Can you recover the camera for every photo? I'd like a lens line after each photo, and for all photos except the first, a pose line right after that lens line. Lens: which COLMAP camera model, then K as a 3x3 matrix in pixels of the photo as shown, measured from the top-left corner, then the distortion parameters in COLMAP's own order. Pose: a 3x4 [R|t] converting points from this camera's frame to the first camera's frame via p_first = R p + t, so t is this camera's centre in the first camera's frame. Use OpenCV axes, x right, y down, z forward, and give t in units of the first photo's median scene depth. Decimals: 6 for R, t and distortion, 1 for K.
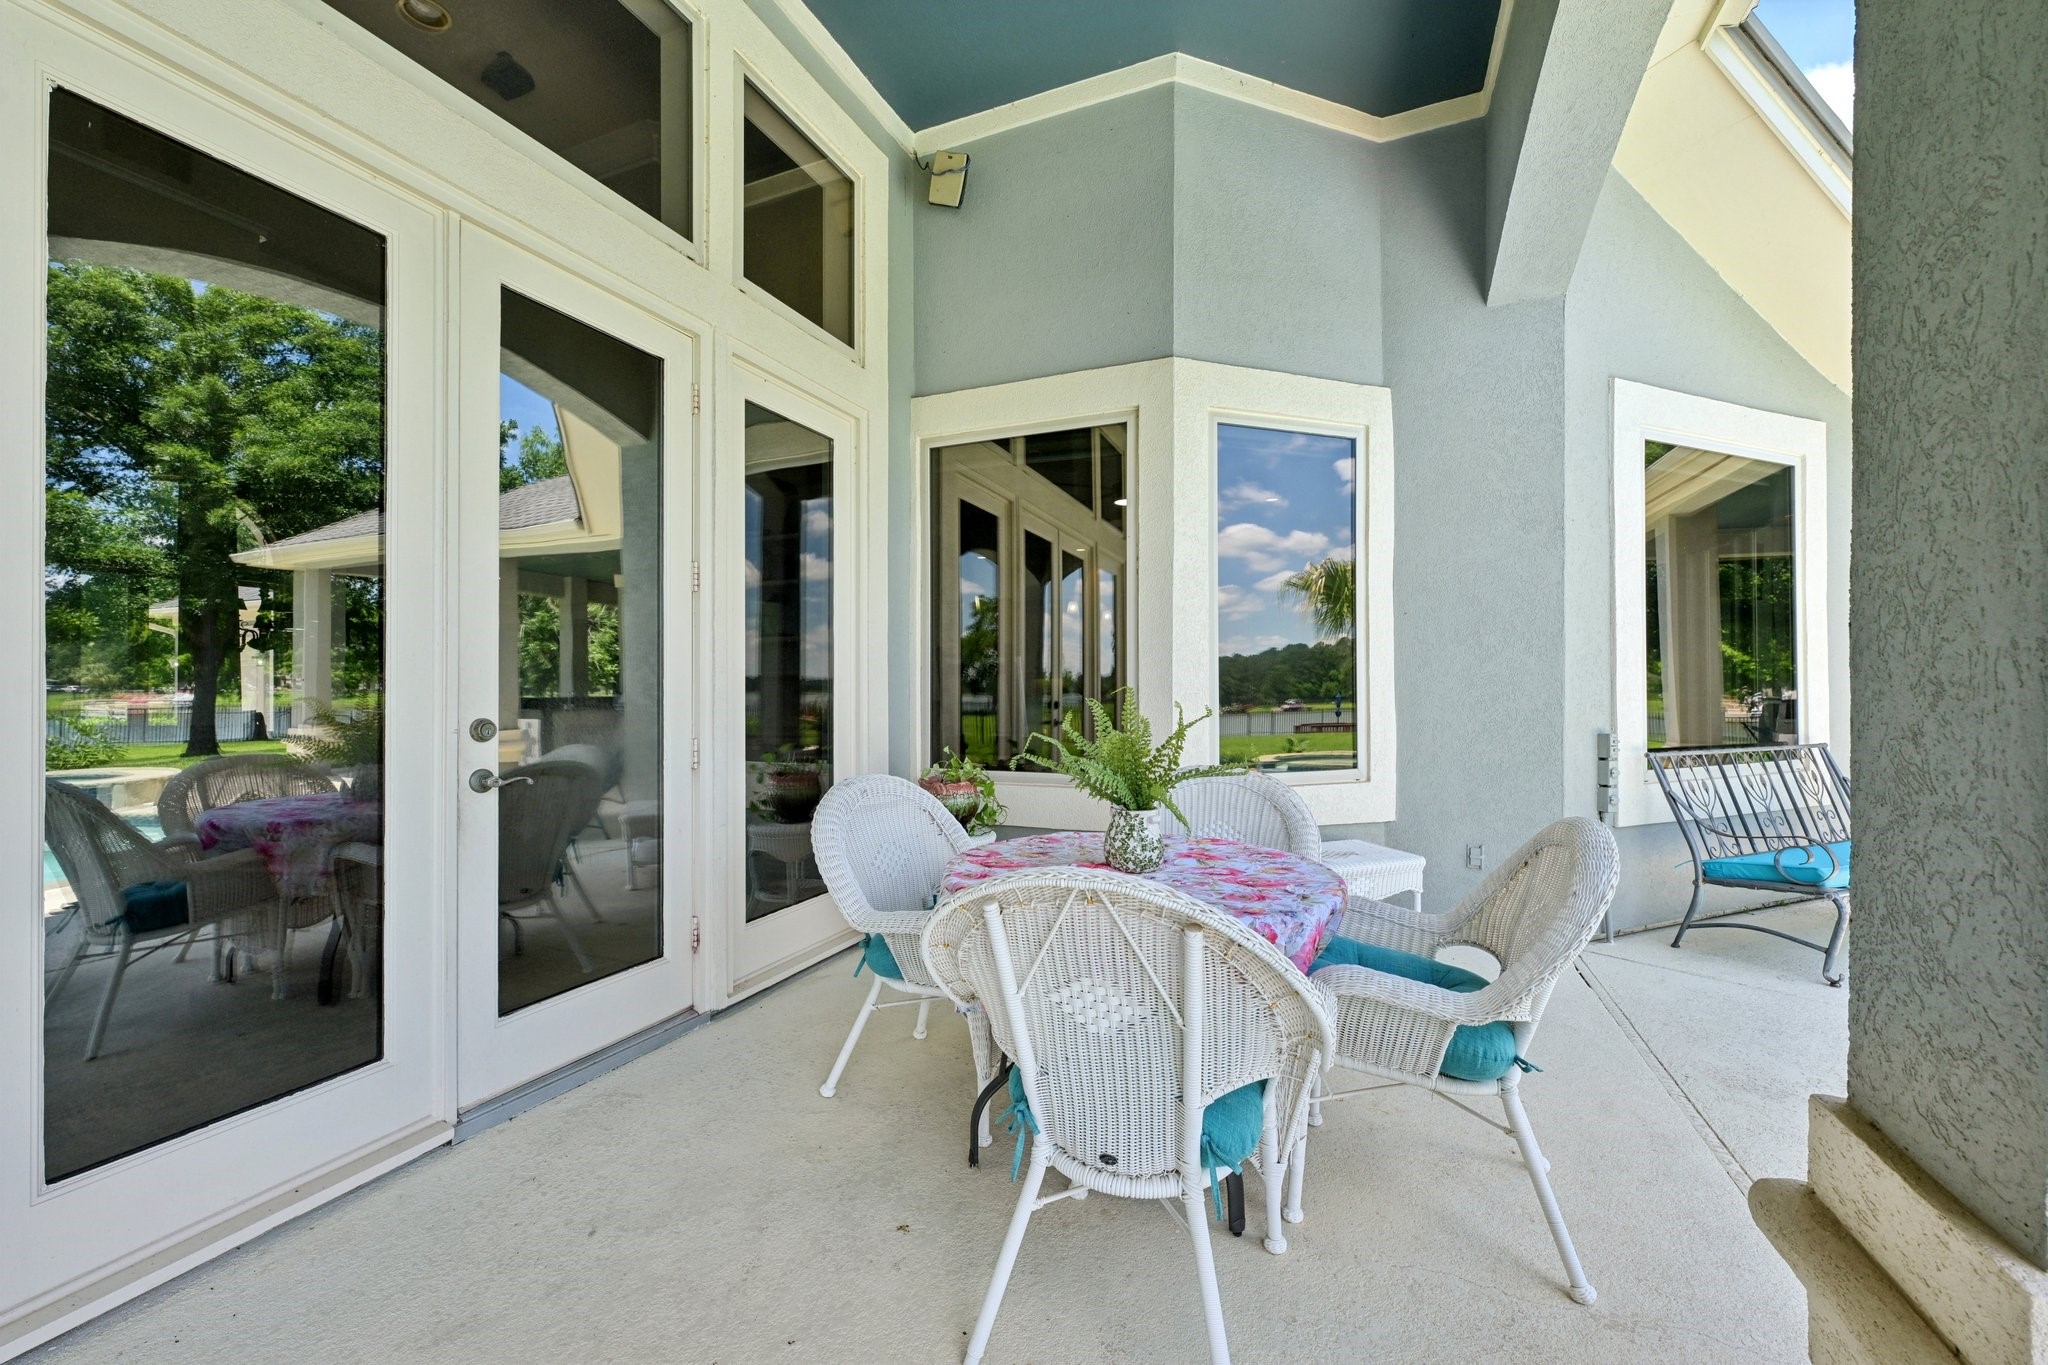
lens RADIAL K [[809.5, 0, 1027.2], [0, 809.5, 692.5], [0, 0, 1]] dist [0.000943, 0.000215]
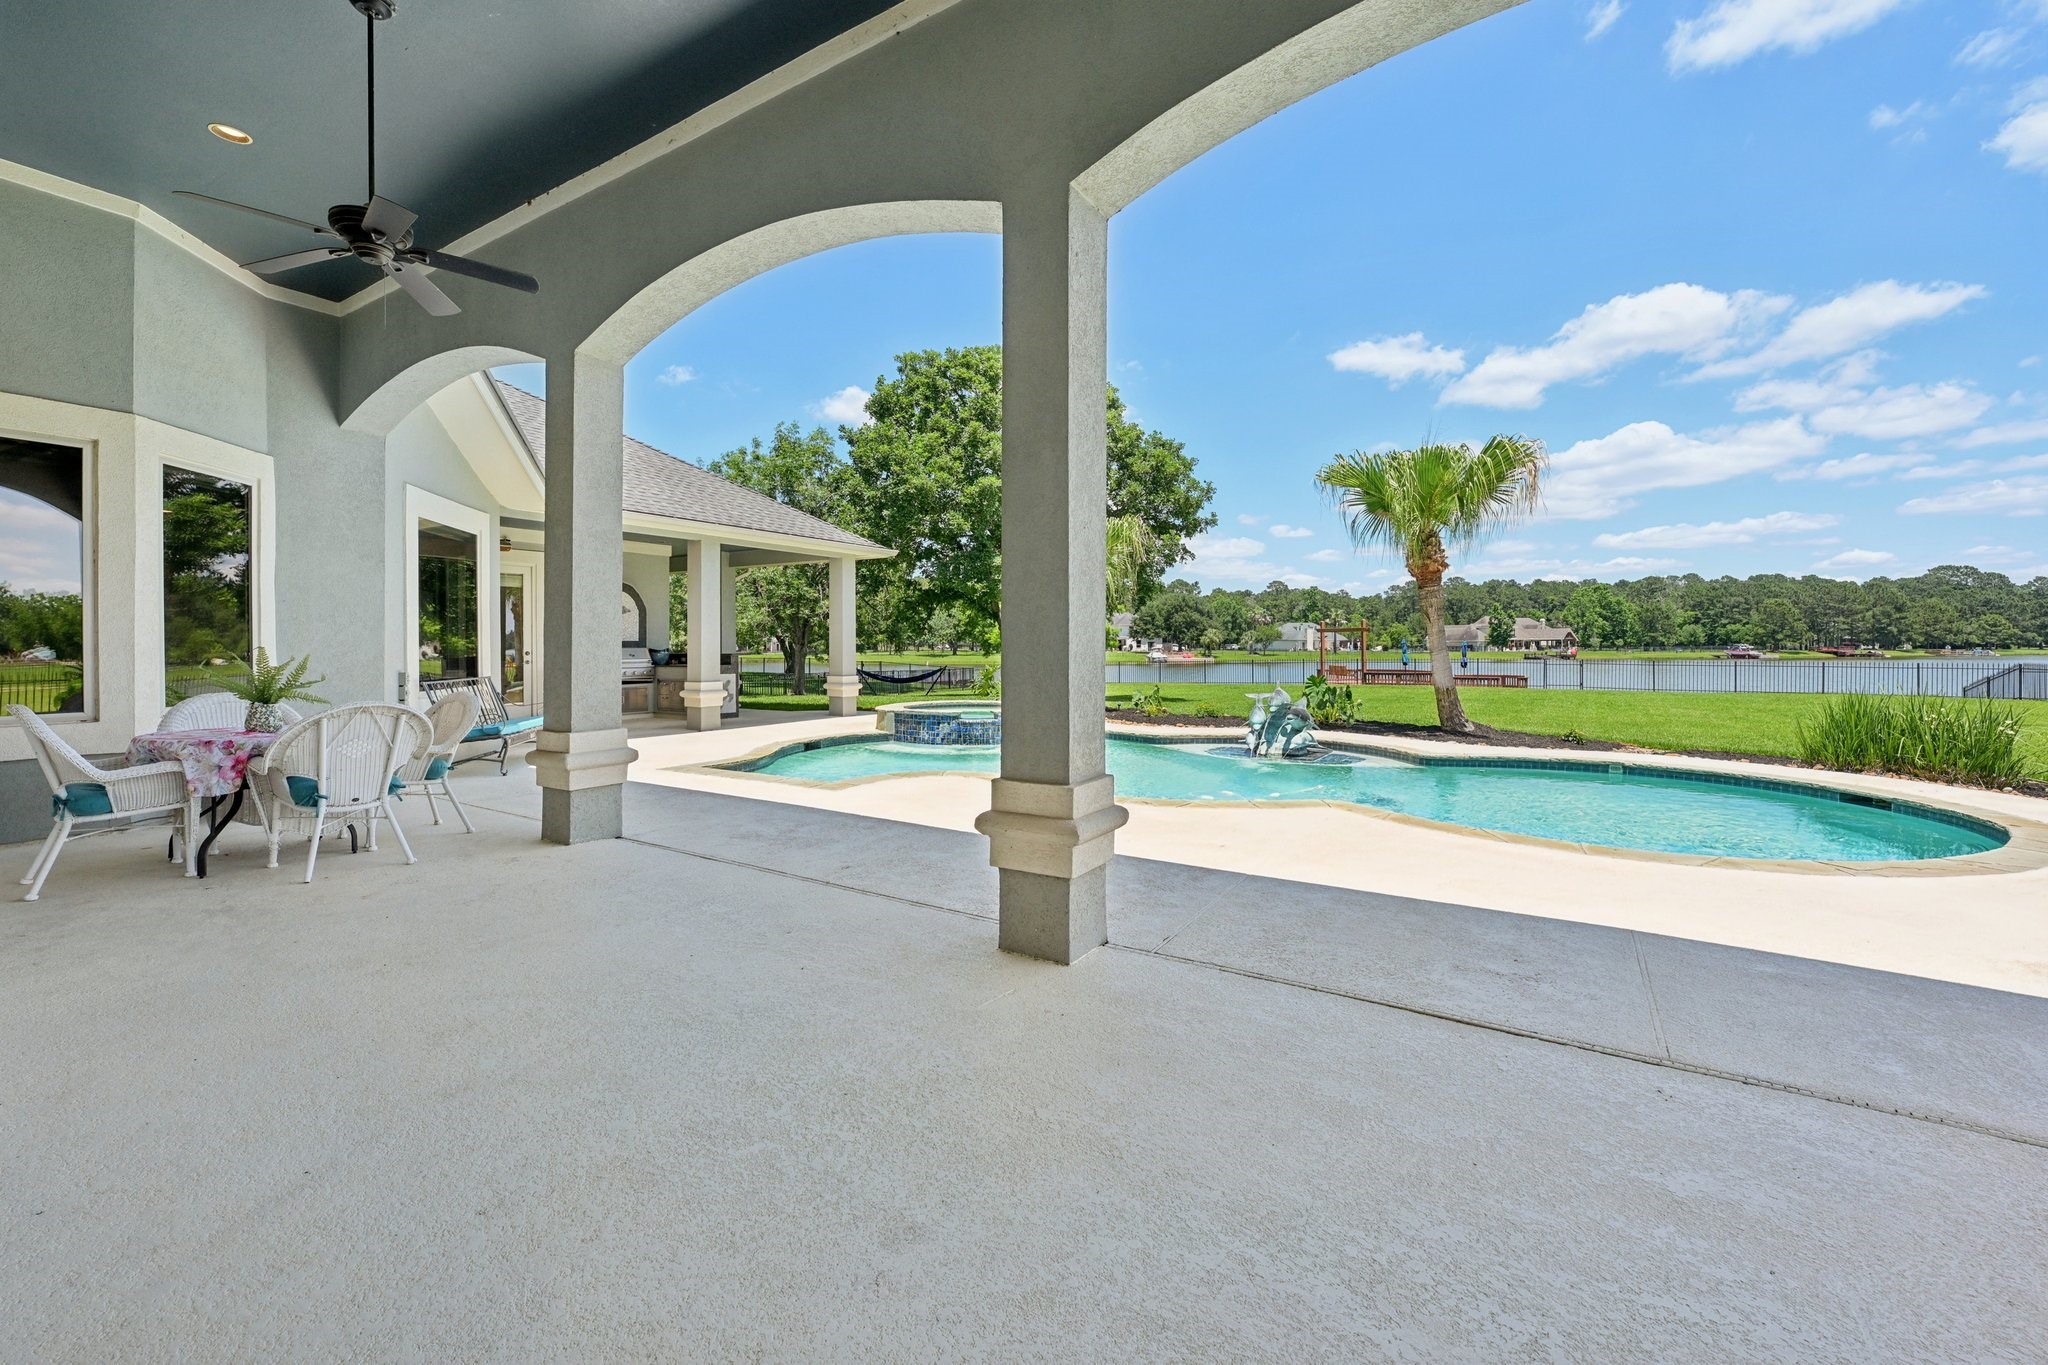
lens RADIAL K [[820.0, 0, 1029.2], [0, 820.0, 659.1], [0, 0, 1]] dist [-0.000944, -0.000192]
pose [[0.160419, -0.005808, 0.987032, -0.951406], [-0.004864, 0.999966, 0.006675, -0.000468], [-0.987037, -0.005871, 0.160385, -0.757437]]
